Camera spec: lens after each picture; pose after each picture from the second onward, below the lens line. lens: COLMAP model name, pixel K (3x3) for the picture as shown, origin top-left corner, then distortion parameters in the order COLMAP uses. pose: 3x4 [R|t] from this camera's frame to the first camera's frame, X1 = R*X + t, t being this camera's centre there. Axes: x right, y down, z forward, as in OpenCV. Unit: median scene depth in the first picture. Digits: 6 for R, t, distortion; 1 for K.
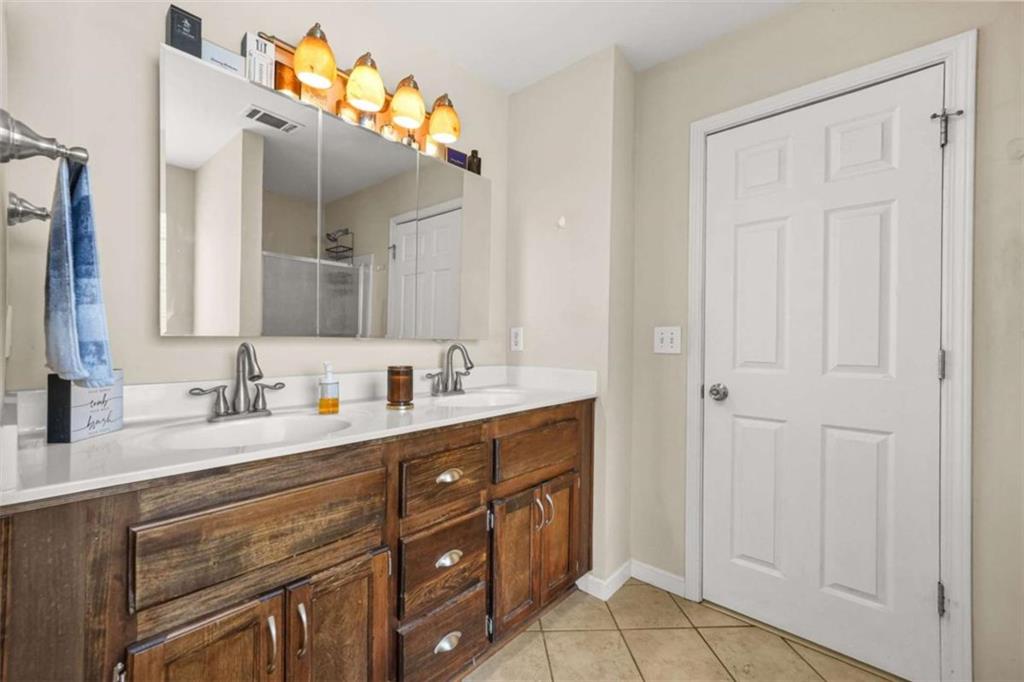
lens RADIAL K [[424.1, 0, 498.0], [0, 424.1, 342.7], [0, 0, 1]] dist [0.021782, 0.000302]
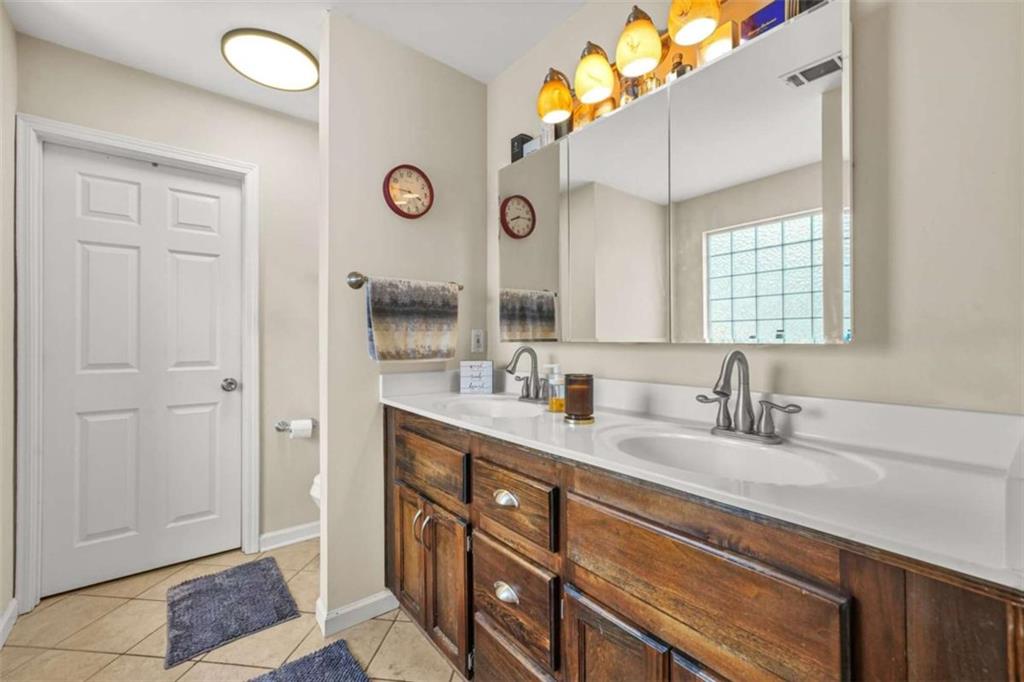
lens RADIAL K [[424.1, 0, 498.0], [0, 424.1, 342.7], [0, 0, 1]] dist [0.021782, 0.000302]
pose [[-0.166877, -0.001588, -0.985976, 0.744220], [0.002097, 0.999996, -0.001966, -0.009812], [0.985976, -0.002395, -0.166873, 1.101160]]
